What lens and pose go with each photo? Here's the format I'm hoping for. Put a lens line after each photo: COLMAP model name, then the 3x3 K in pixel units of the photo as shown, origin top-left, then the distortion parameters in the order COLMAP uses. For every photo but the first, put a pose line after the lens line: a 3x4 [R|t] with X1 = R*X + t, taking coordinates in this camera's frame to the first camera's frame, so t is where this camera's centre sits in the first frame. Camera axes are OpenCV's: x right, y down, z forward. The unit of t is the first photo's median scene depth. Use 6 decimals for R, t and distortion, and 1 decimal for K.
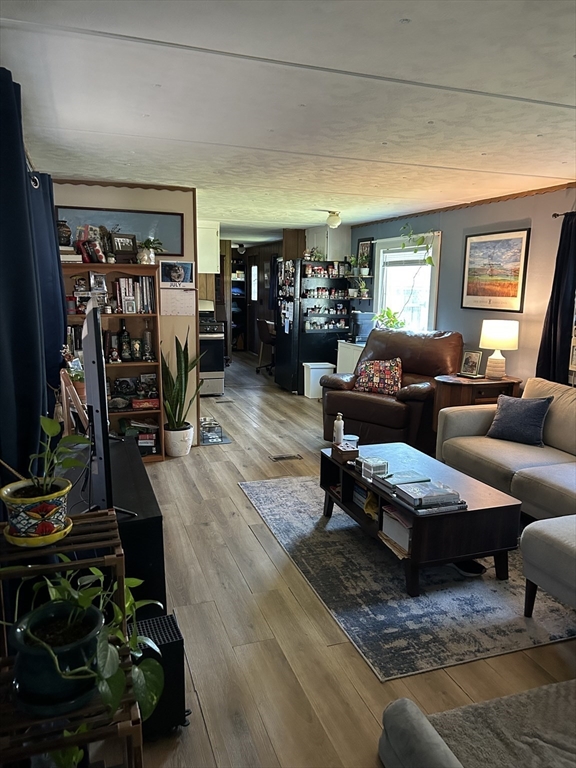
lens RADIAL K [[584.5, 0, 289.2], [0, 584.5, 385.8], [0, 0, 1]] dist [0.043047, -0.007760]
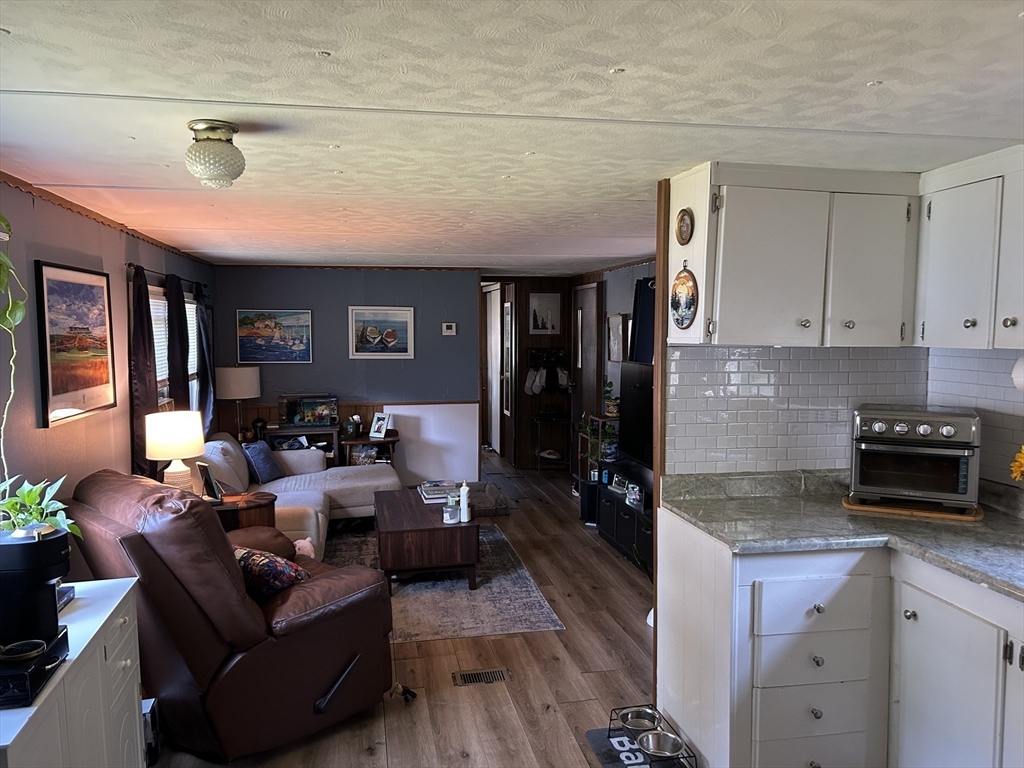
lens RADIAL K [[779.4, 0, 511.0], [0, 779.4, 389.3], [0, 0, 1]] dist [0.043047, -0.007760]
pose [[-0.990743, -0.020153, 0.134243, -0.139473], [0.014481, 0.967583, 0.252136, -0.358608], [-0.134973, 0.251746, -0.958335, 1.800392]]
